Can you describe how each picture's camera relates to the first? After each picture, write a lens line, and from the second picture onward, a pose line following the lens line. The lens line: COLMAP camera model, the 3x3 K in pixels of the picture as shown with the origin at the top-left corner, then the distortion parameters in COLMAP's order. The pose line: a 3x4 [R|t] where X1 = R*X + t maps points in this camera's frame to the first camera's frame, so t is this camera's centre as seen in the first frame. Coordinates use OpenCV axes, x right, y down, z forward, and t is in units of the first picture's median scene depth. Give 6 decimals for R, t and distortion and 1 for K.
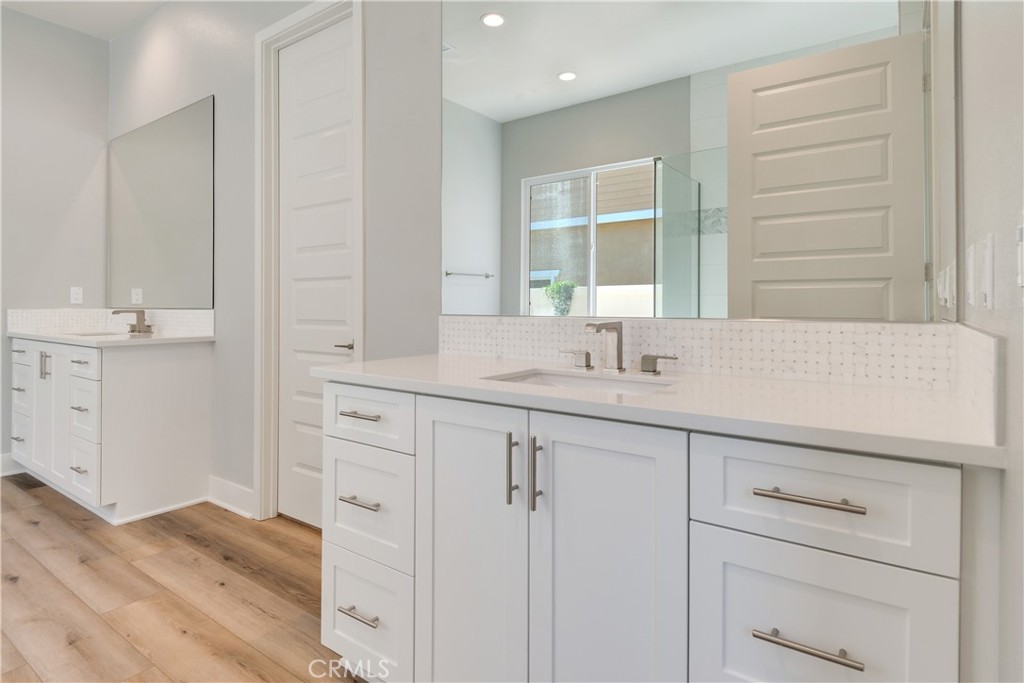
lens RADIAL K [[547.9, 0, 513.7], [0, 547.9, 298.1], [0, 0, 1]] dist [0.002217, -0.001678]
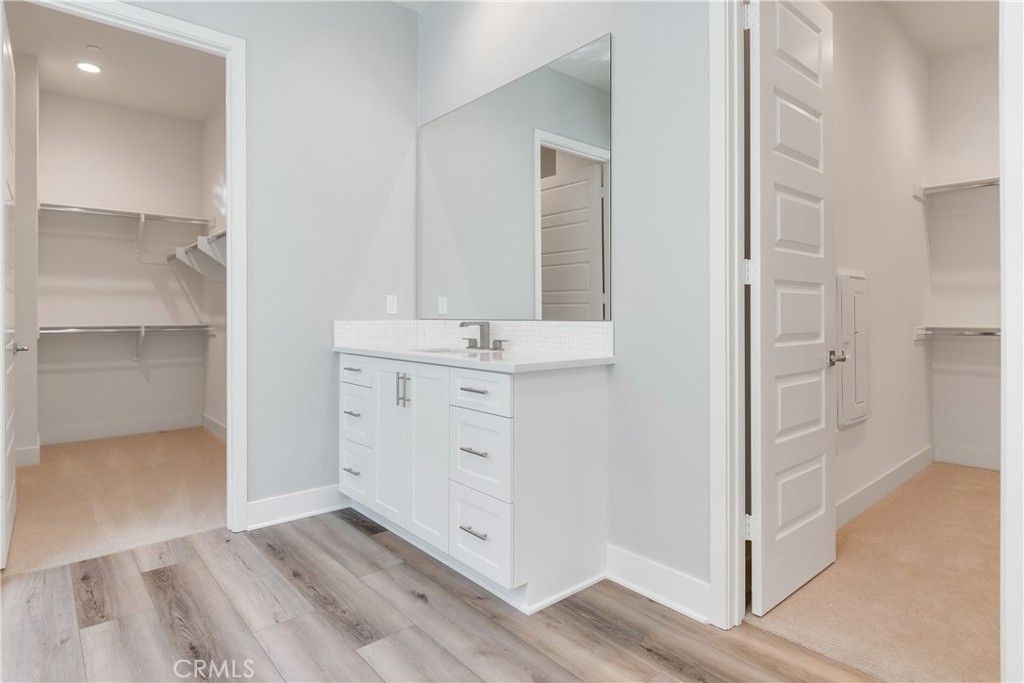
lens RADIAL K [[530.9, 0, 511.4], [0, 530.9, 314.5], [0, 0, 1]] dist [0.002025, -0.000920]
pose [[0.975465, 0.000941, -0.220151, -0.520469], [0.001086, 0.999958, 0.009085, 0.004263], [0.220151, -0.009102, 0.975423, 0.266417]]
